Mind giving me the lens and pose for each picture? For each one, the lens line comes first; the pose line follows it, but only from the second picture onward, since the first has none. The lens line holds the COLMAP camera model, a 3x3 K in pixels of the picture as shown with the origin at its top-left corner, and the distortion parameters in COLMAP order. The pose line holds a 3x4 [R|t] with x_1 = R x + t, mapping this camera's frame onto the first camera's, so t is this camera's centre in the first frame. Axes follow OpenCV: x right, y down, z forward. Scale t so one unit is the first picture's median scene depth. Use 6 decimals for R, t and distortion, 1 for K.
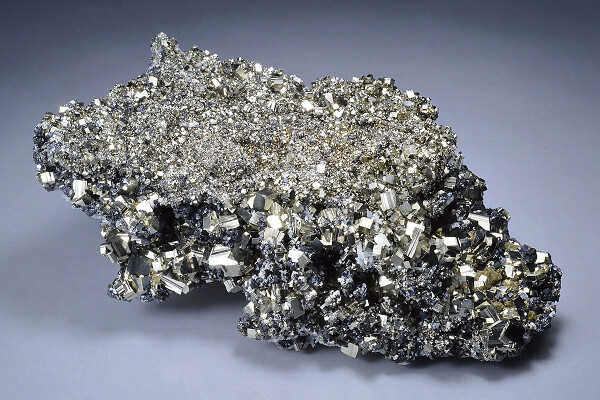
lens RADIAL K [[1722.9, 0, 300.3], [0, 1722.9, 199.8], [0, 0, 1]] dist [-0.090989, 0.000000]
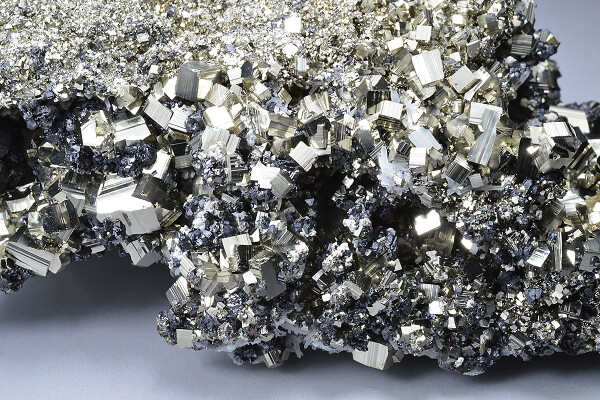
lens RADIAL K [[1722.9, 0, 299.6], [0, 1722.9, 200.5], [0, 0, 1]] dist [-0.090989, 0.000000]
pose [[0.992641, -0.061776, 0.104147, -0.046240], [0.068197, 0.995910, -0.059260, 0.069888], [-0.100060, 0.065926, 0.992795, 0.471560]]
